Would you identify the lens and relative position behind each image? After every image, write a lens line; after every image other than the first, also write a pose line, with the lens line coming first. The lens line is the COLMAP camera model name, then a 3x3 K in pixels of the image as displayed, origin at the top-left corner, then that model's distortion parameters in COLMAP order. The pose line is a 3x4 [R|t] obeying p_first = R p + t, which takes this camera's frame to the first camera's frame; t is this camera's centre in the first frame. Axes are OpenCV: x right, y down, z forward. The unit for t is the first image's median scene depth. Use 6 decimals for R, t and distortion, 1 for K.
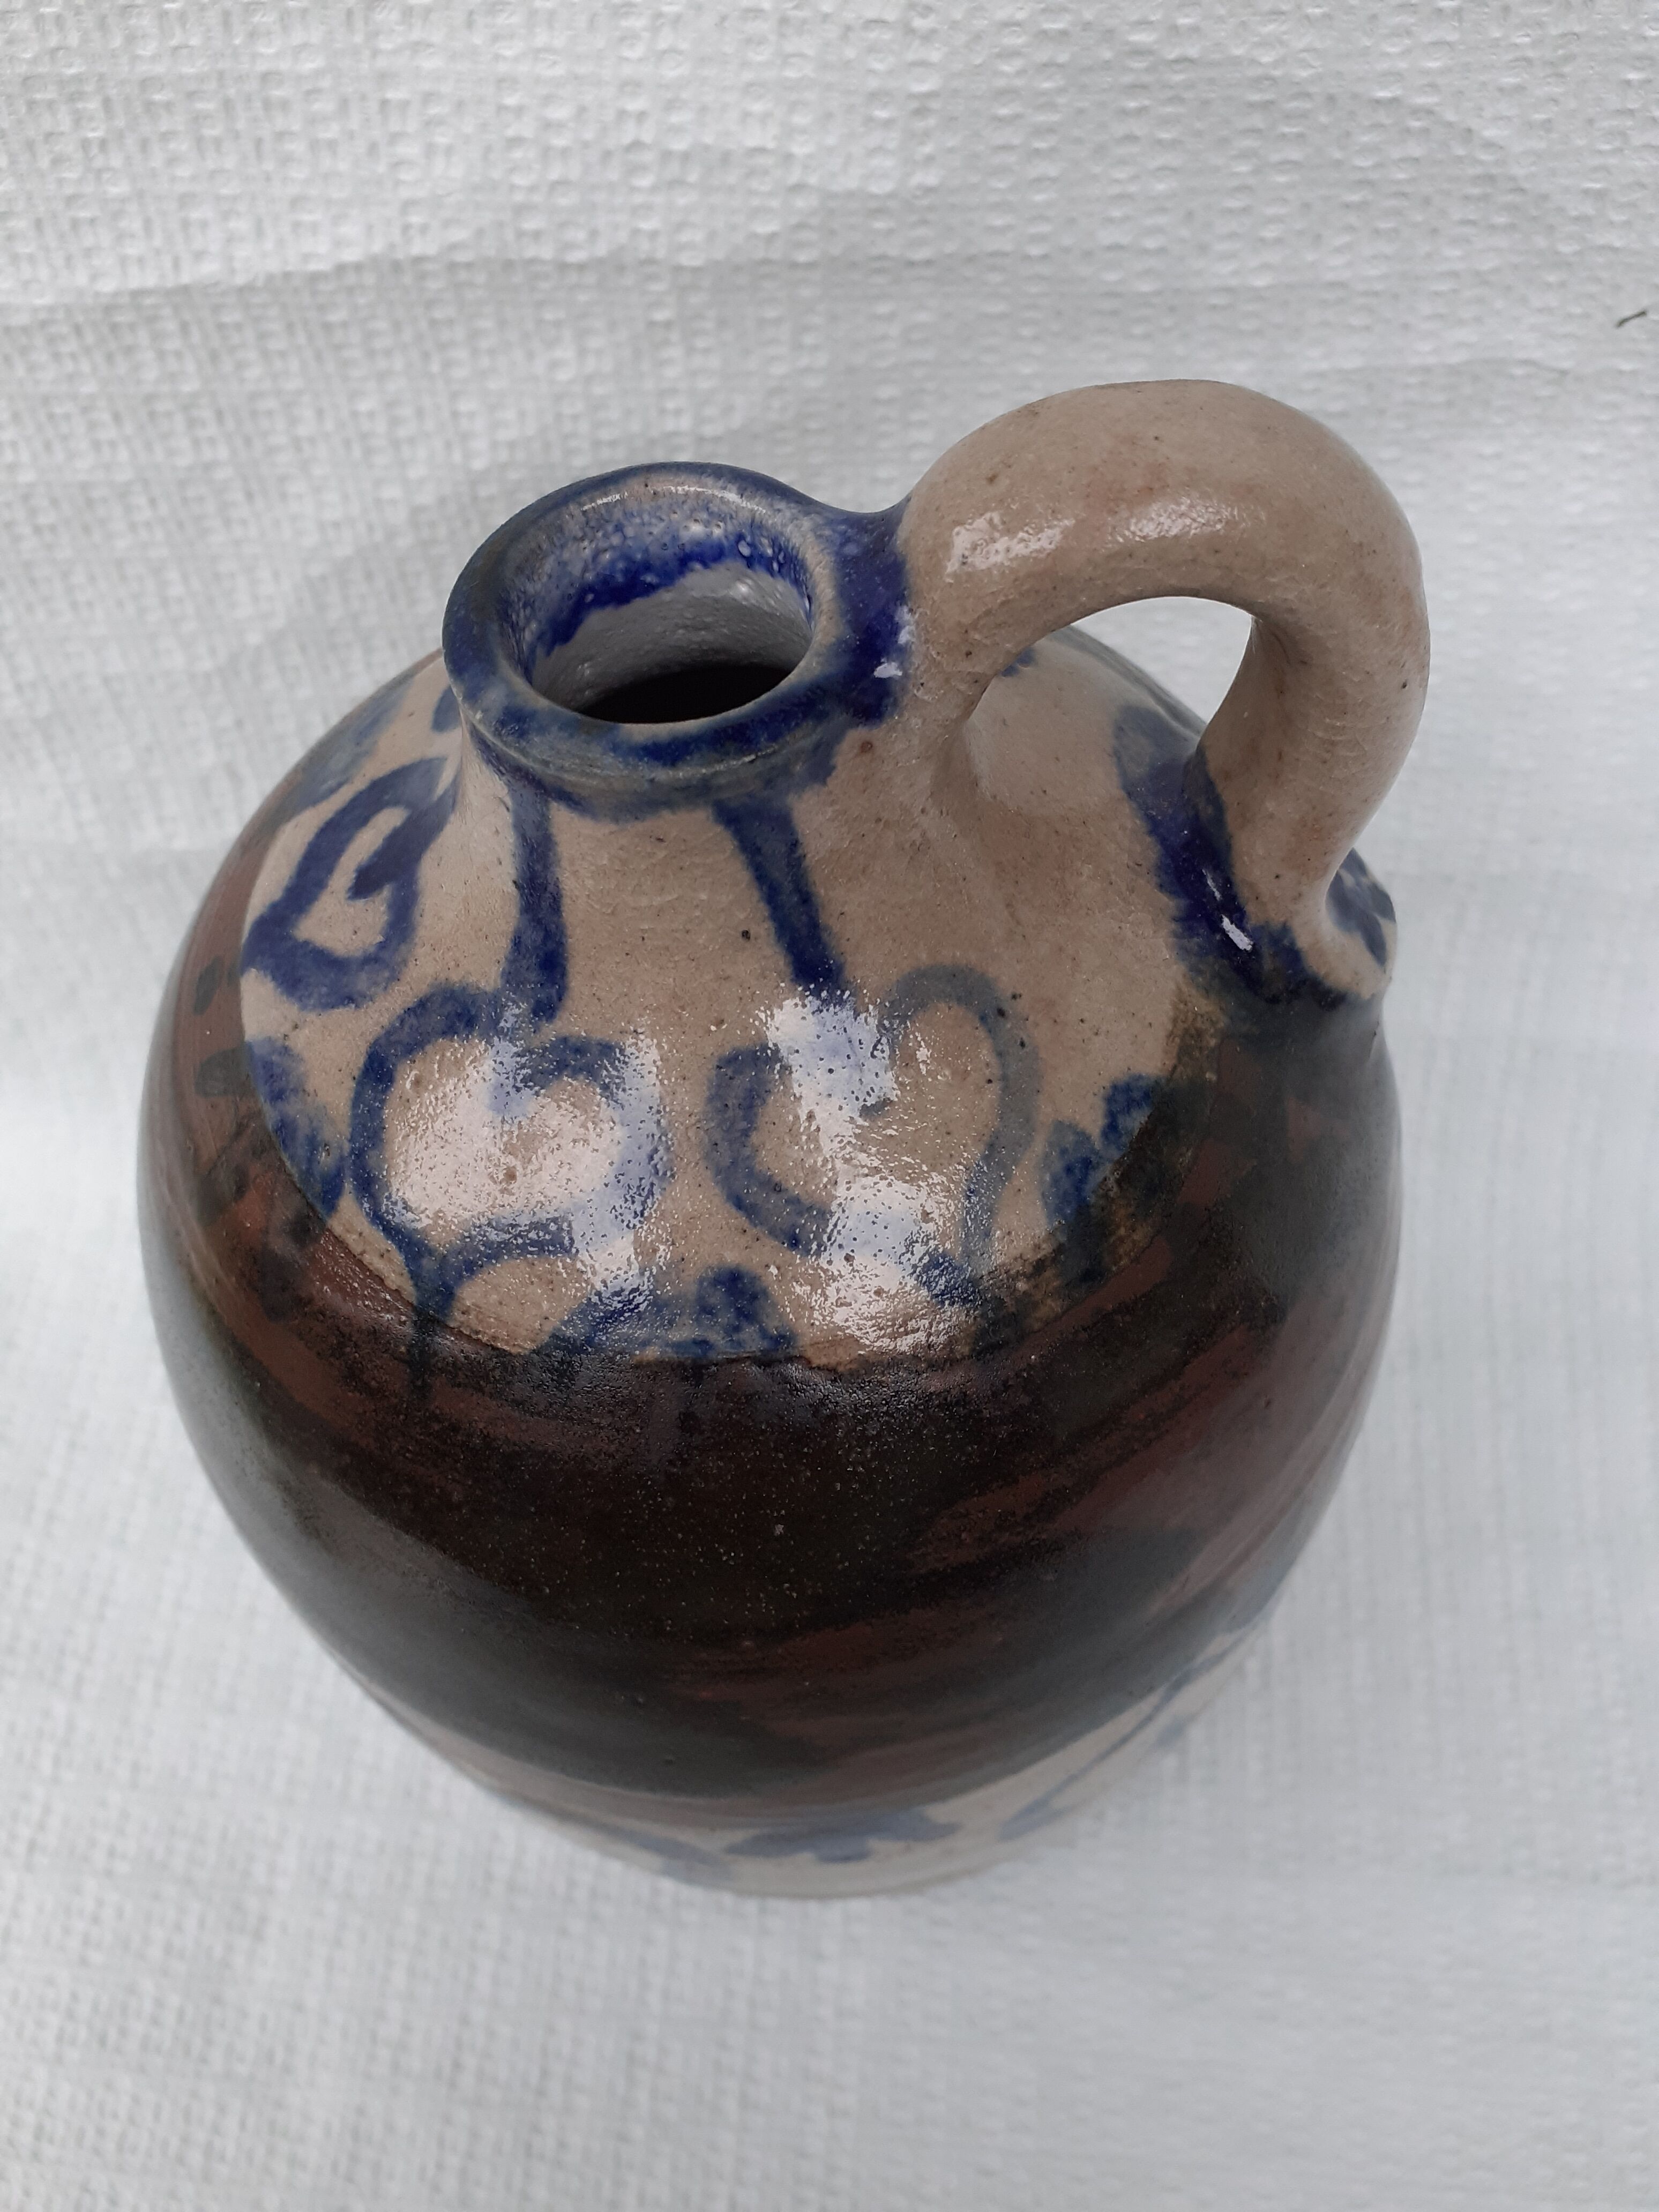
lens RADIAL K [[1823.1, 0, 829.5], [0, 1823.1, 1106.0], [0, 0, 1]] dist [0.062938, -0.004953]
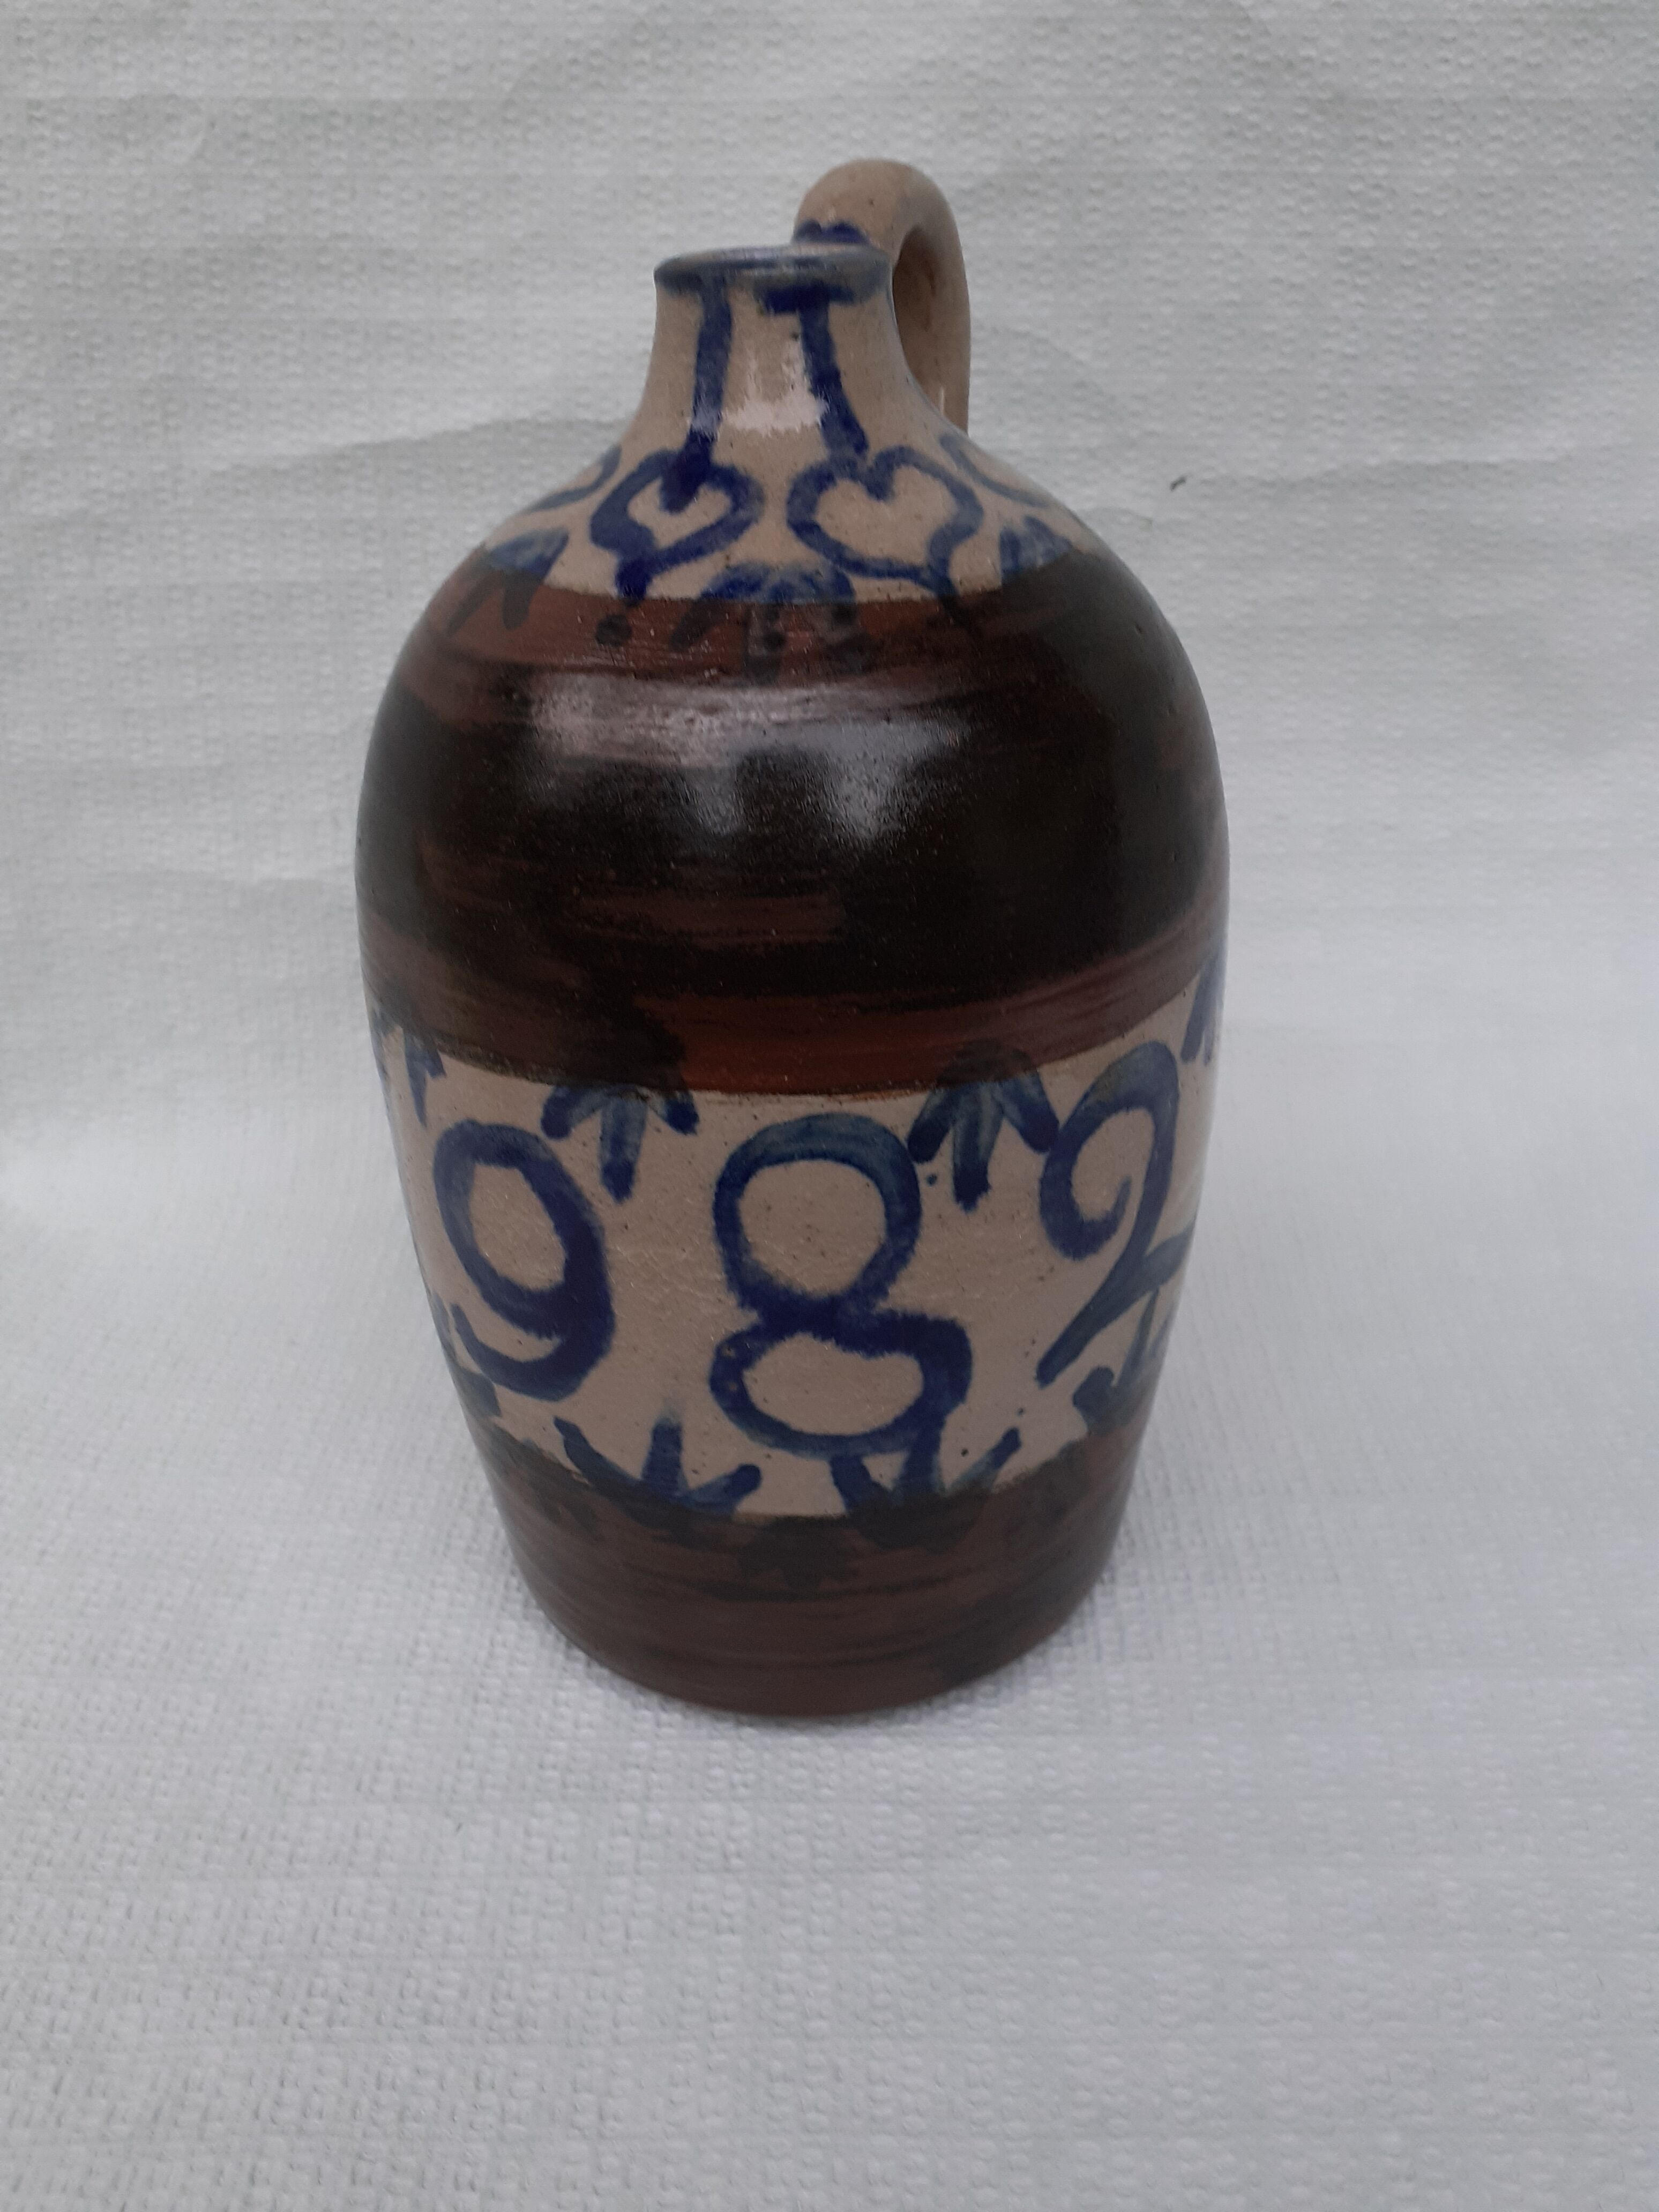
lens RADIAL K [[1823.1, 0, 829.5], [0, 1823.1, 1106.0], [0, 0, 1]] dist [0.062938, -0.004953]
pose [[0.997721, 0.009816, 0.066754, -0.029827], [0.027219, 0.846728, -0.531329, 1.048541], [-0.061738, 0.531935, 0.844532, -0.190525]]
